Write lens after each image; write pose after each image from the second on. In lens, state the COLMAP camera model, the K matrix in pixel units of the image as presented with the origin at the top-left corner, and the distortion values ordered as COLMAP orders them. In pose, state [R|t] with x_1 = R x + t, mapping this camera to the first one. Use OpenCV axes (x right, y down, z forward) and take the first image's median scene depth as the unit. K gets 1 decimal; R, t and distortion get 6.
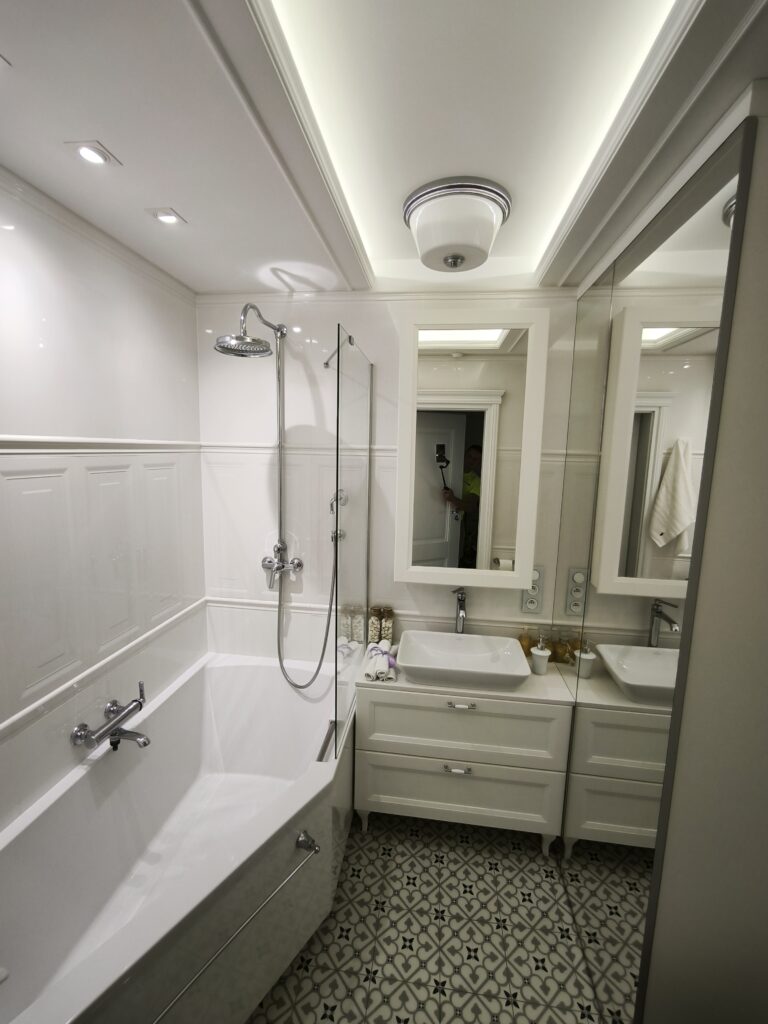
lens RADIAL K [[439.5, 0, 378.3], [0, 439.5, 512.7], [0, 0, 1]] dist [-0.012207, 0.006934]
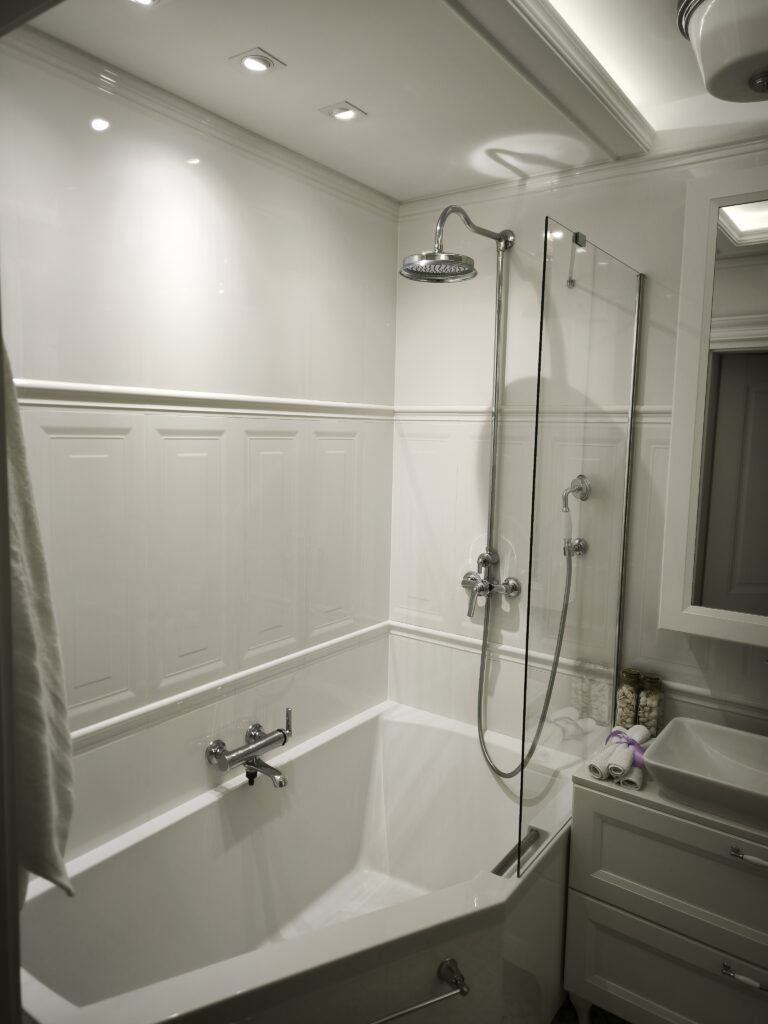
lens RADIAL K [[713.5, 0, 375.0], [0, 713.5, 510.8], [0, 0, 1]] dist [0.058476, -0.038091]
pose [[0.877994, 0.052560, -0.475777, 0.161004], [-0.071410, 0.997213, -0.021615, 0.046552], [0.473315, 0.052953, 0.879300, -0.061631]]
